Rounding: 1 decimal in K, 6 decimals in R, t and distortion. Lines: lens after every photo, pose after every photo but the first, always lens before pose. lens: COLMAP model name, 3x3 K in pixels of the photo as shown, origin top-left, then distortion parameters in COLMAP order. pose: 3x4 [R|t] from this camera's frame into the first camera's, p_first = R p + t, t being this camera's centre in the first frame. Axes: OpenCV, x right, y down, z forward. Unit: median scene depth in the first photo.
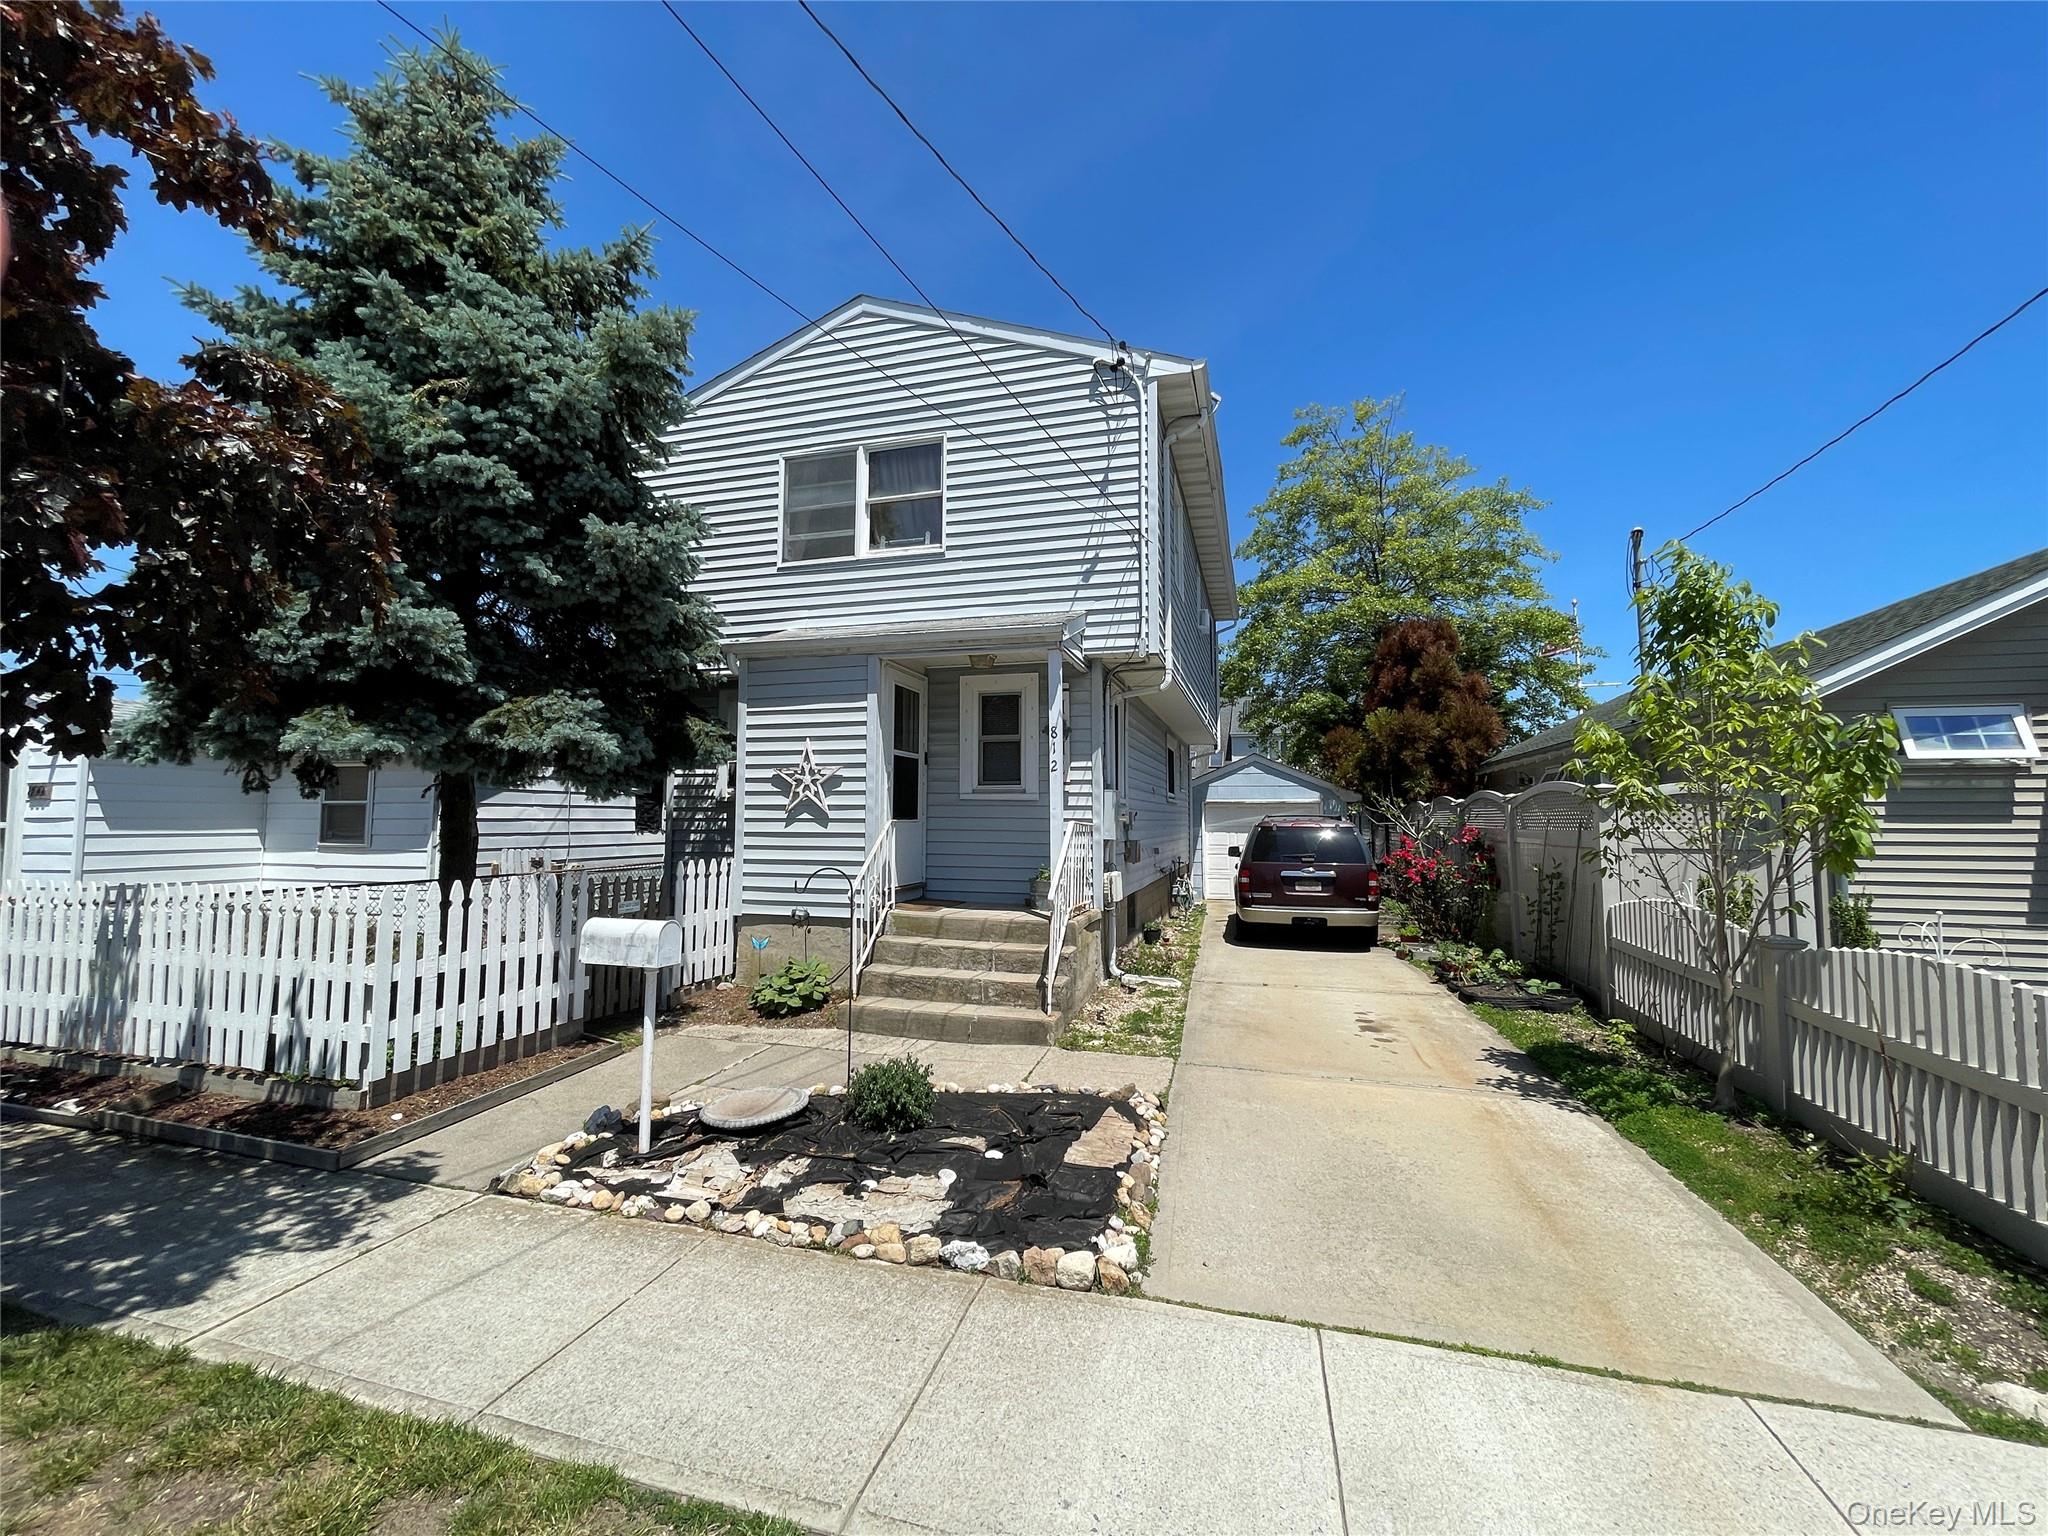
lens RADIAL K [[826.3, 0, 1022.8], [0, 826.3, 771.9], [0, 0, 1]] dist [-0.002550, -0.000468]
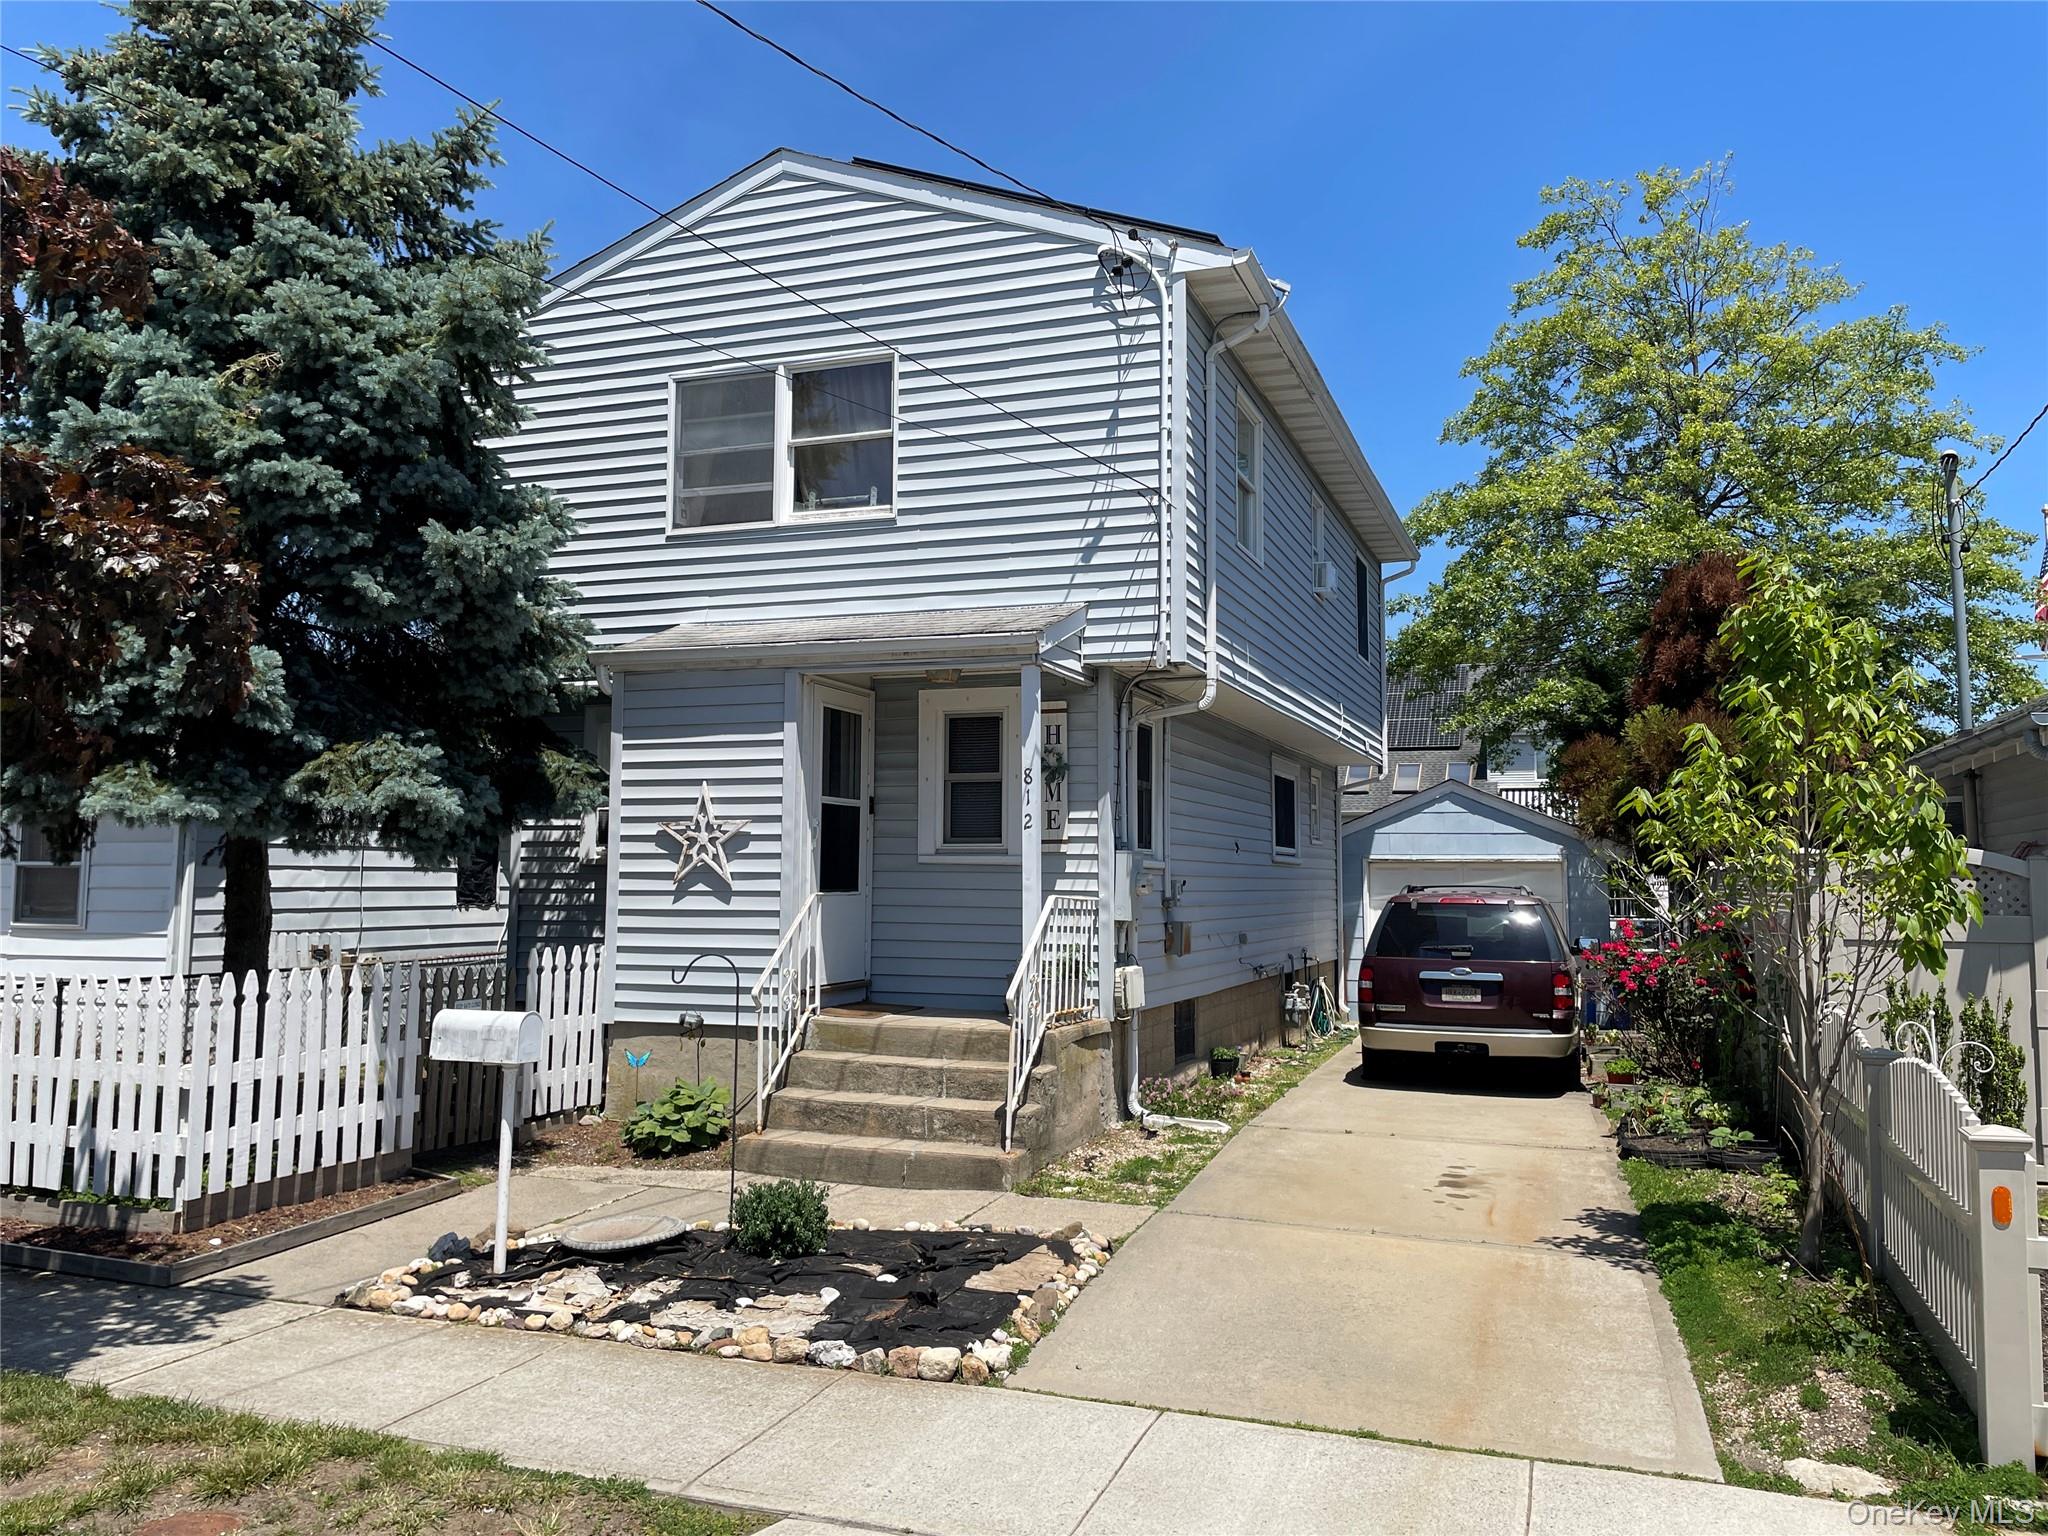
lens RADIAL K [[1543.8, 0, 1030.5], [0, 1543.8, 766.5], [0, 0, 1]] dist [0.062417, -0.053065]
pose [[0.997469, -0.002515, -0.071054, 0.154324], [0.001366, 0.999867, -0.016226, -0.038098], [0.071086, 0.016088, 0.997340, -0.427741]]
